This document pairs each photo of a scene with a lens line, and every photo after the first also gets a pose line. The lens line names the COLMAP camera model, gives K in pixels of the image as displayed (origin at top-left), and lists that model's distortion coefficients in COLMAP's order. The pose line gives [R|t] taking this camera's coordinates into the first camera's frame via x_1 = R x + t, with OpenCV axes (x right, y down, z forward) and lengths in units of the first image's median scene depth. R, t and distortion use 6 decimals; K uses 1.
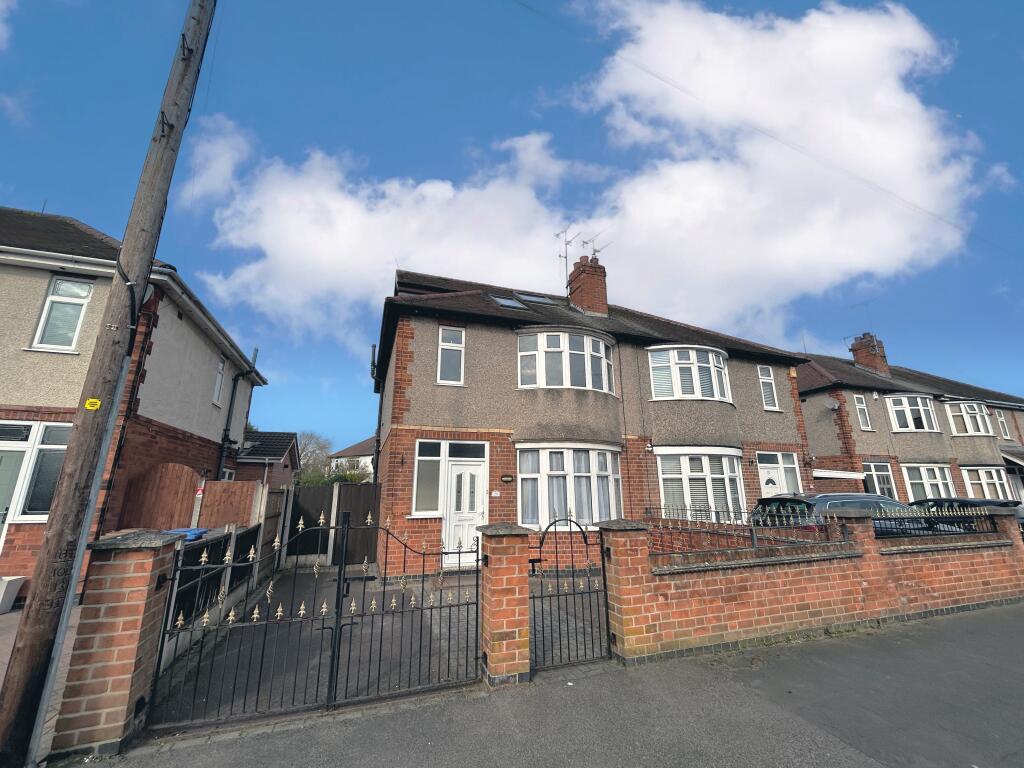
lens RADIAL K [[407.7, 0, 509.7], [0, 407.7, 385.0], [0, 0, 1]] dist [-0.001741, 0.001600]
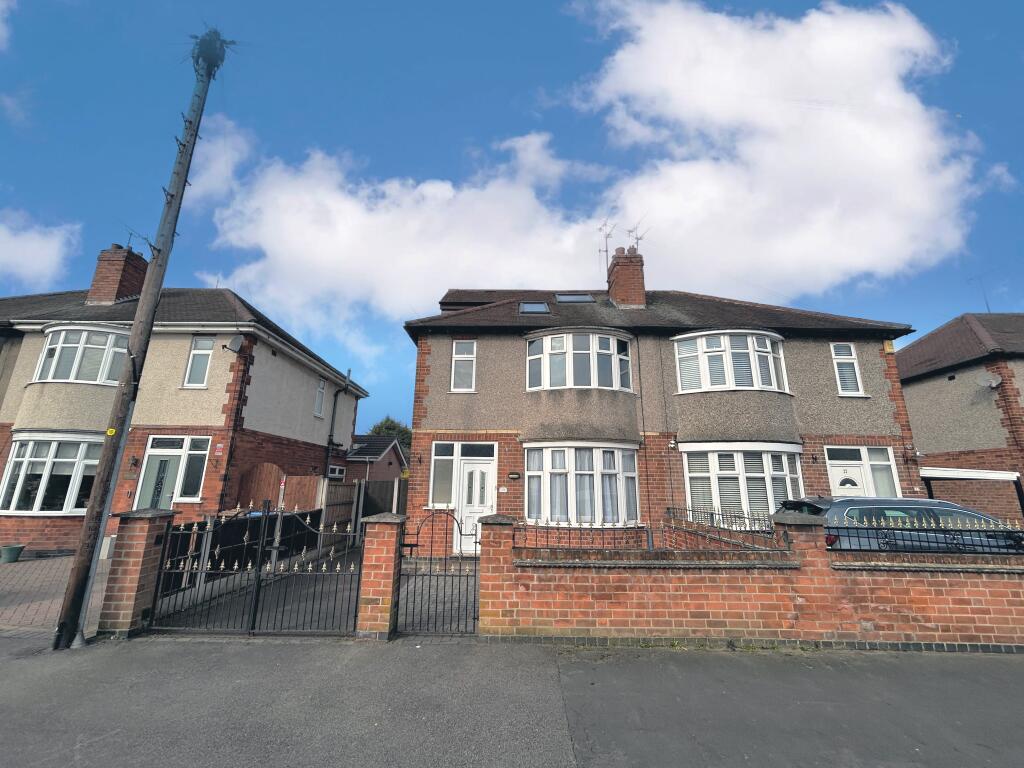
lens RADIAL K [[407.7, 0, 512.3], [0, 407.7, 385.0], [0, 0, 1]] dist [-0.001741, 0.001600]
pose [[0.941335, -0.064974, -0.331159, 0.377454], [0.068702, 0.997637, -0.000450, -0.010856], [0.330406, -0.022328, 0.943575, -0.015183]]
